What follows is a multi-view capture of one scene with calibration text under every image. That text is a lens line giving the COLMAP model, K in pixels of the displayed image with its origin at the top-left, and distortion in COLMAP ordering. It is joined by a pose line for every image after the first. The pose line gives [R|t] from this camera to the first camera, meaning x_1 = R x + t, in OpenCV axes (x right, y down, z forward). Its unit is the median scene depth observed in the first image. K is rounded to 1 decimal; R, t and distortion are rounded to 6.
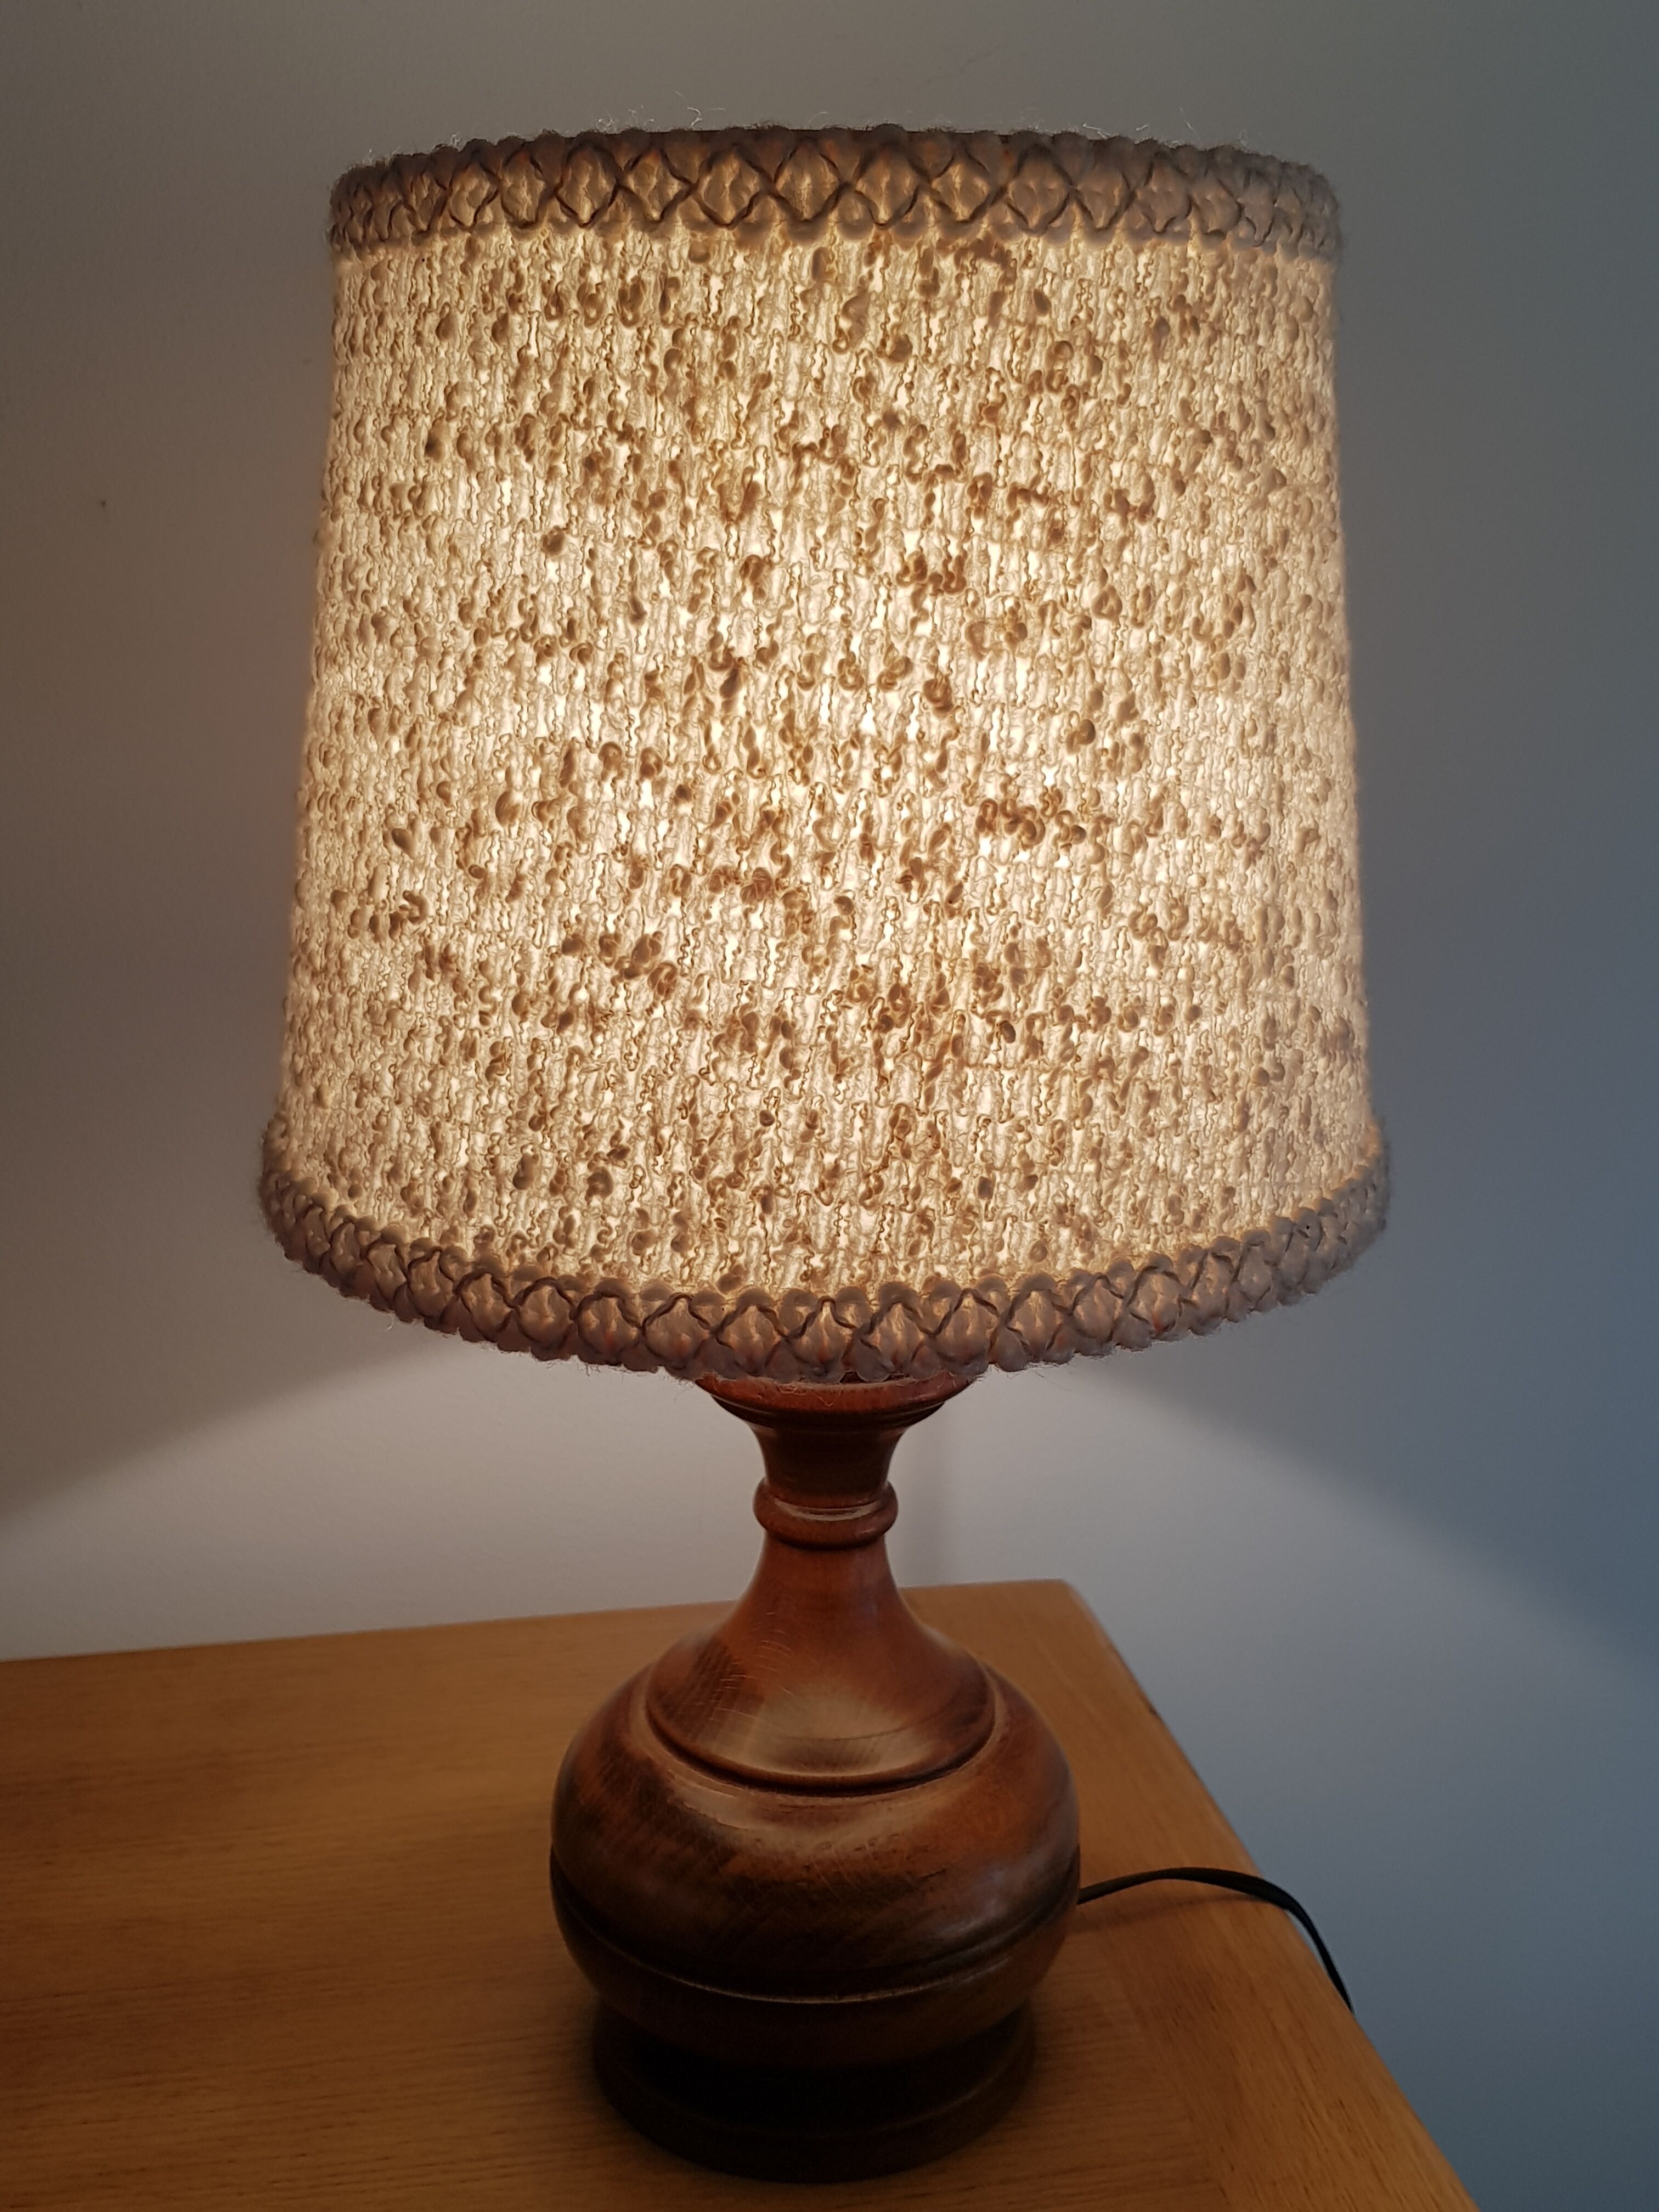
lens RADIAL K [[2364.5, 0, 868.7], [0, 2364.5, 1101.3], [0, 0, 1]] dist [0.117851, -0.341812]
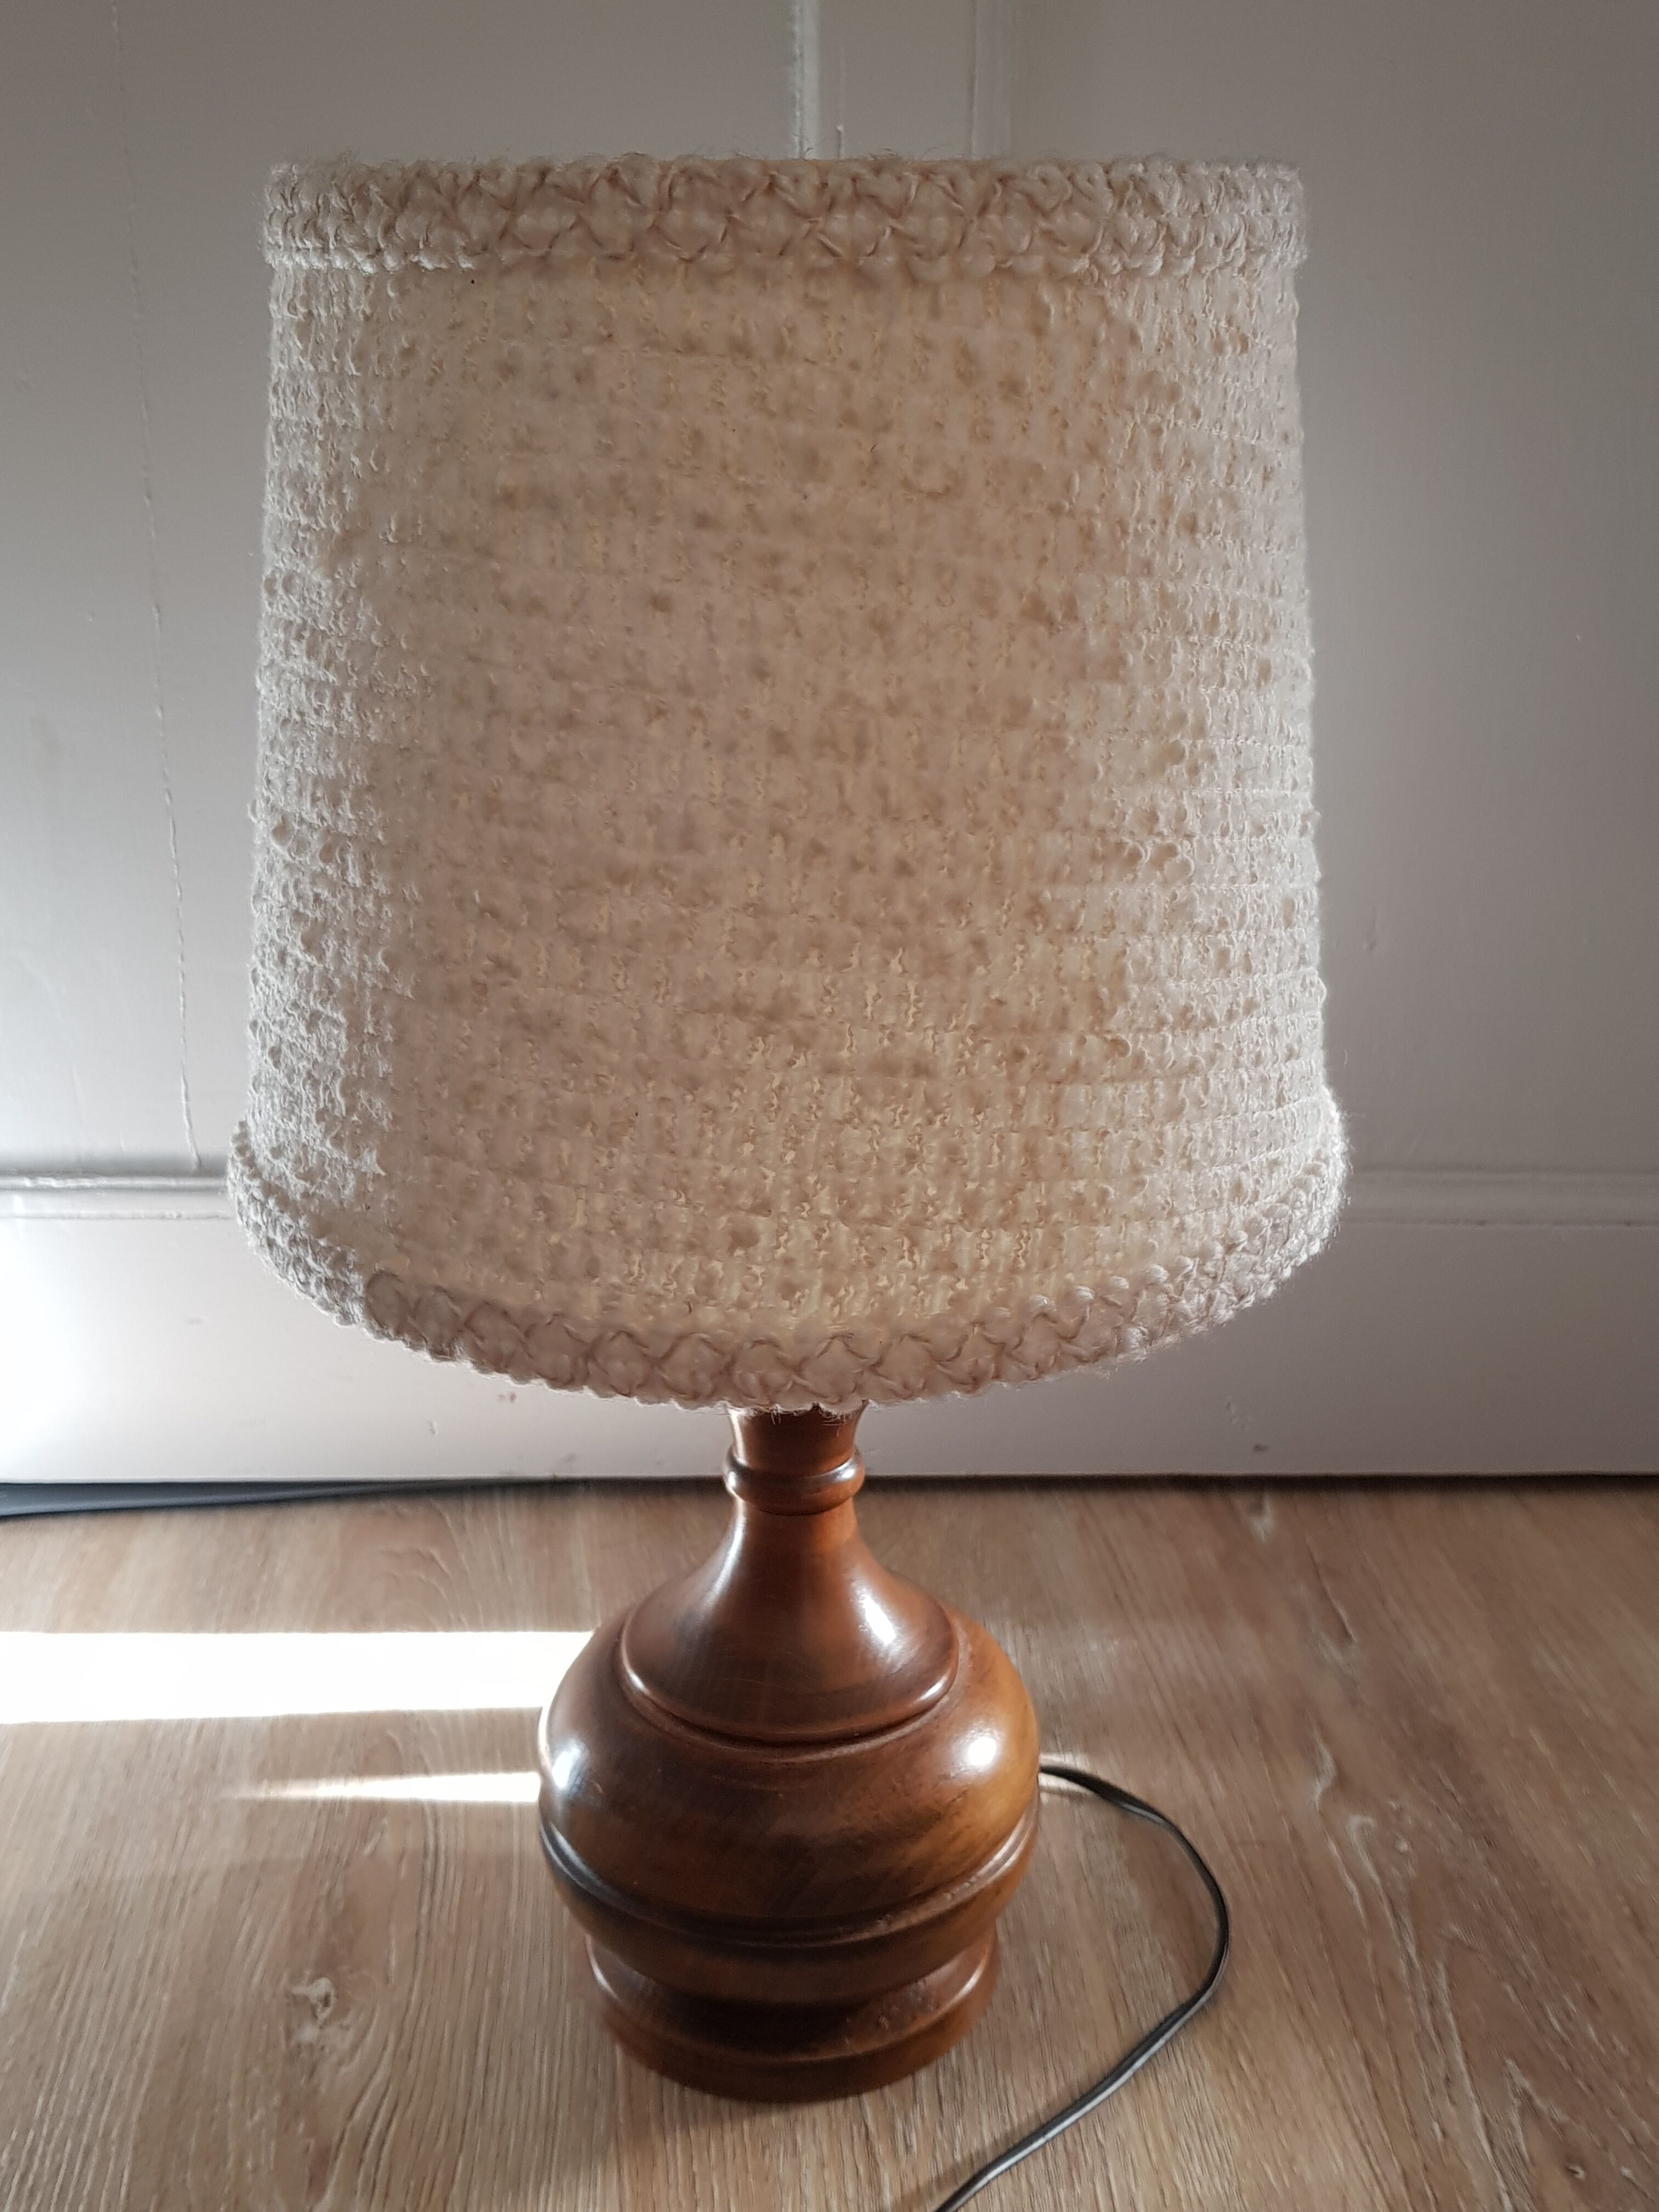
lens RADIAL K [[2364.5, 0, 868.7], [0, 2364.5, 1101.3], [0, 0, 1]] dist [0.117851, -0.341812]
pose [[0.955756, -0.106178, 0.274330, -0.336512], [0.082364, 0.991876, 0.096948, -0.115993], [-0.282395, -0.070064, 0.956736, 0.028809]]
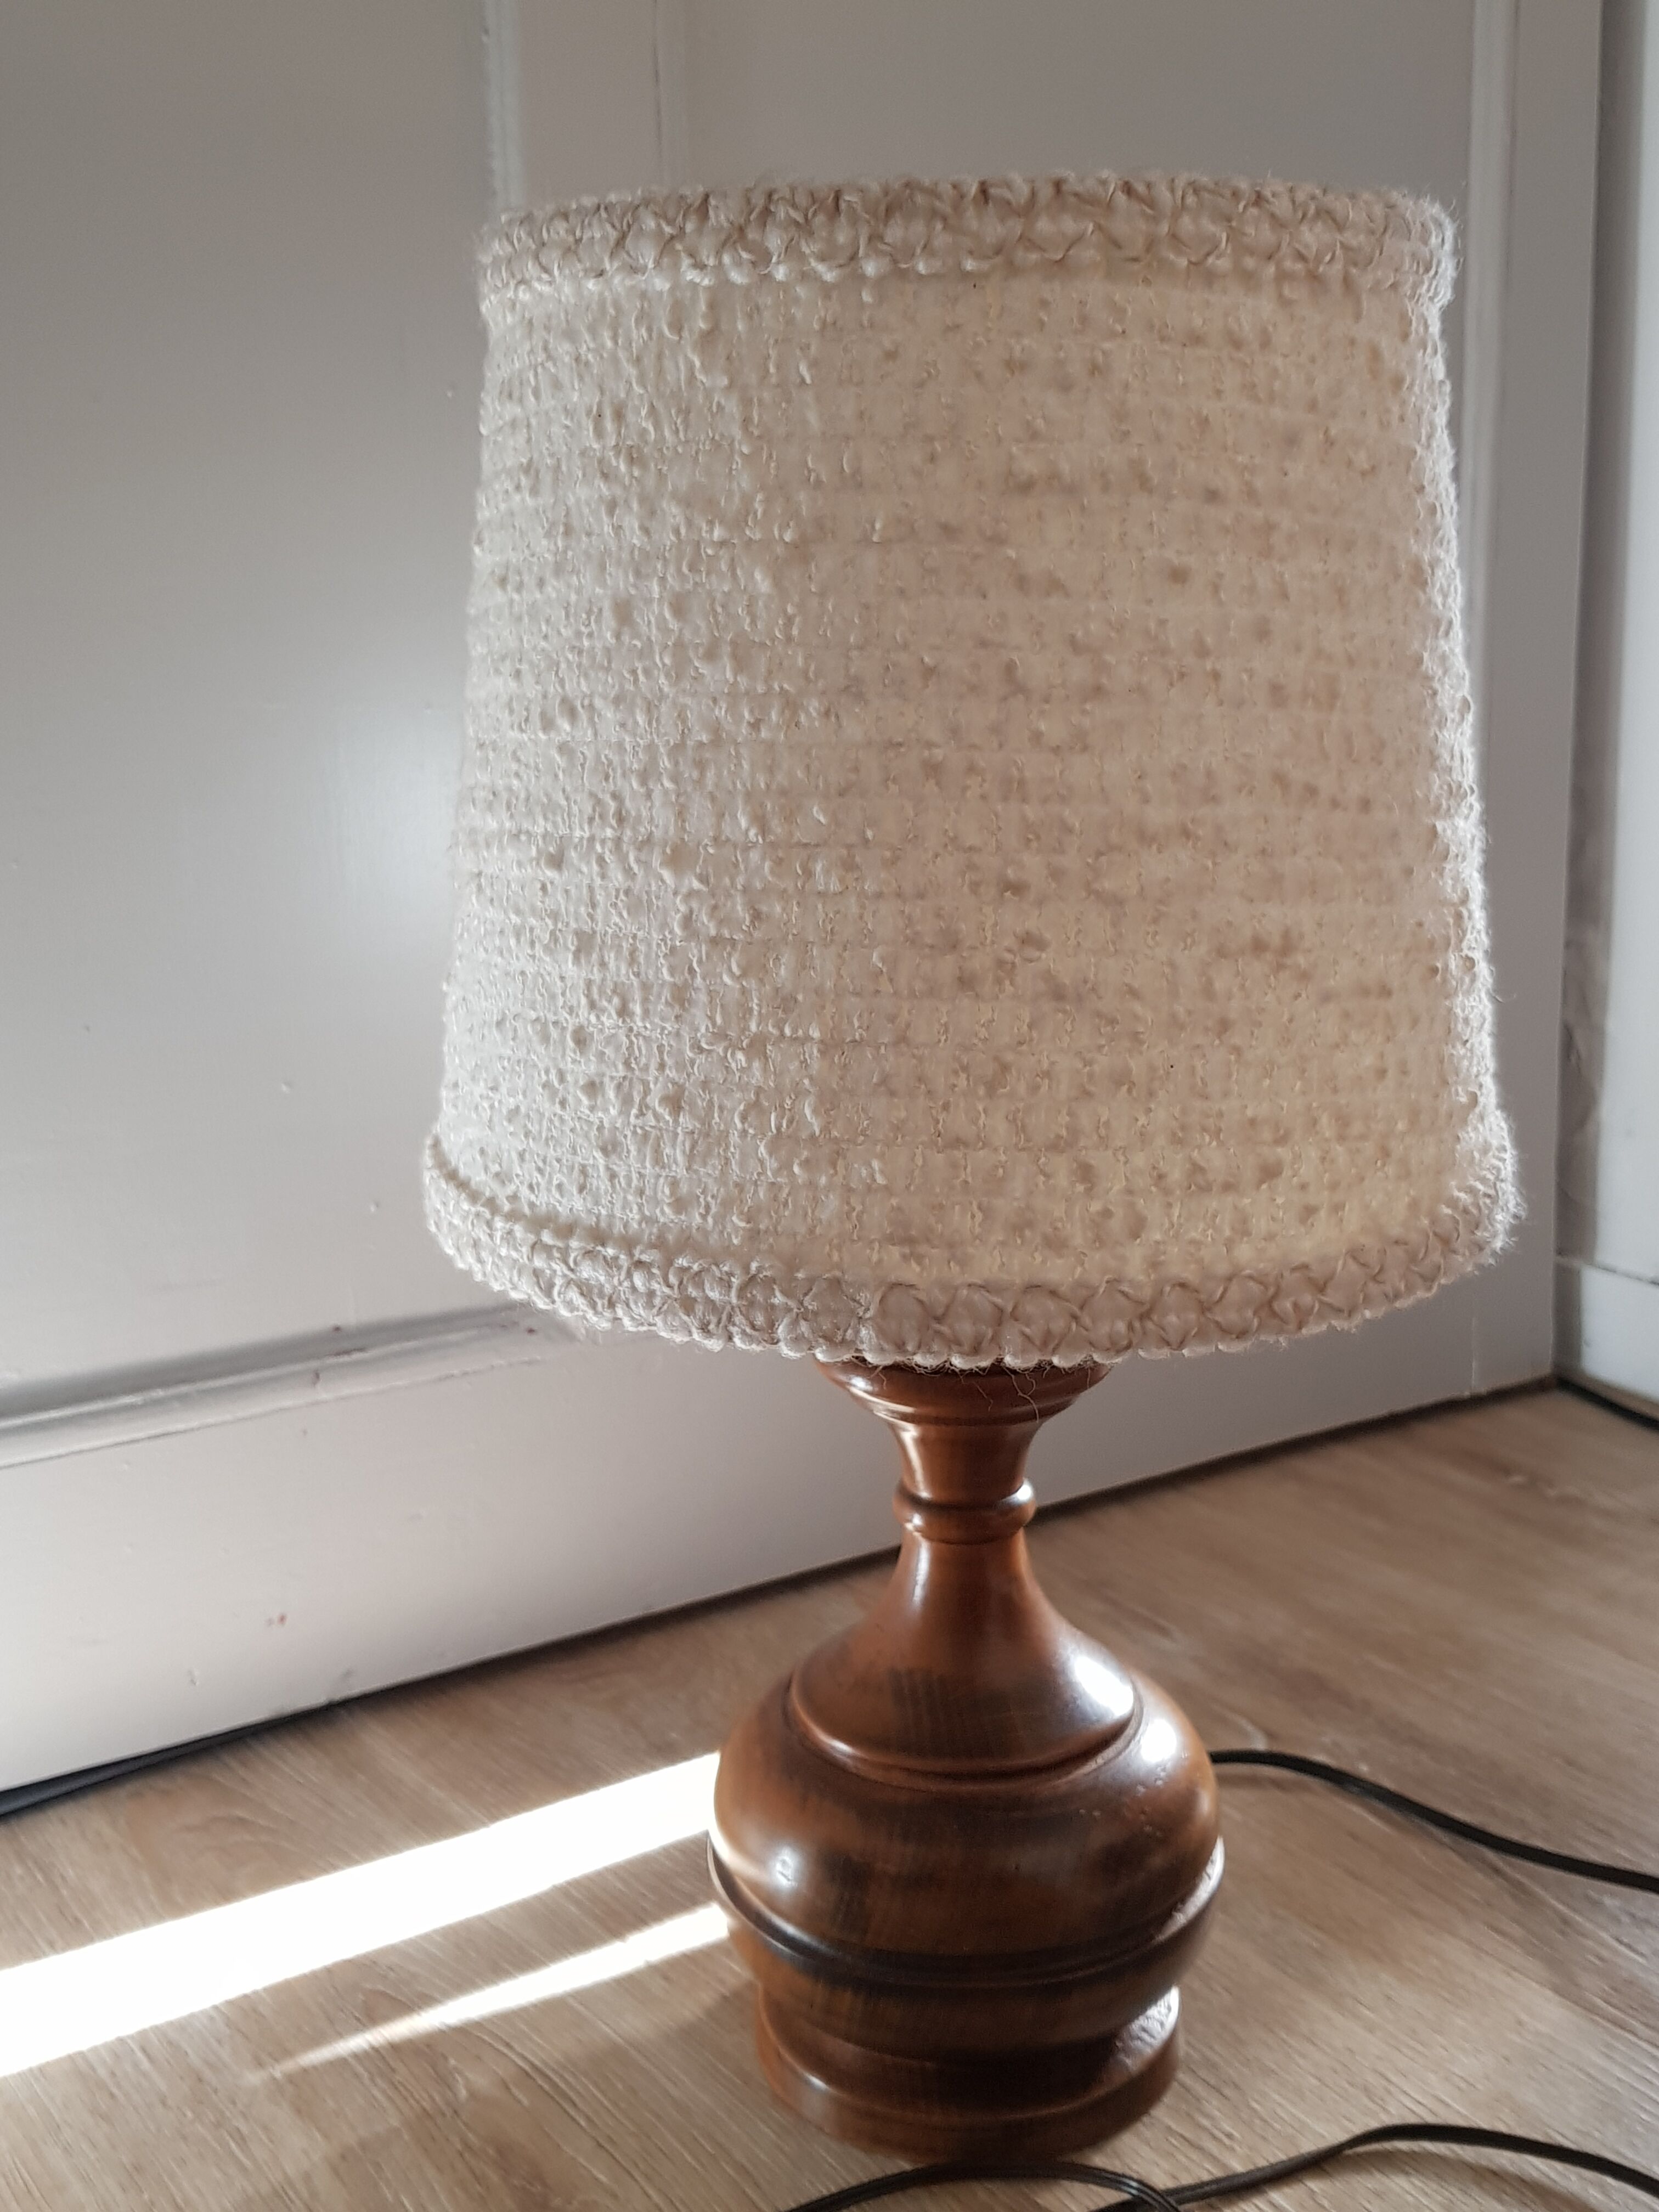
lens RADIAL K [[2361.0, 0, 896.1], [0, 2361.0, 1039.6], [0, 0, 1]] dist [0.111559, -0.303304]
pose [[0.677160, -0.176172, 0.714435, -0.983687], [0.210936, 0.976644, 0.040898, -0.100614], [-0.704954, 0.123006, 0.698506, 0.377977]]
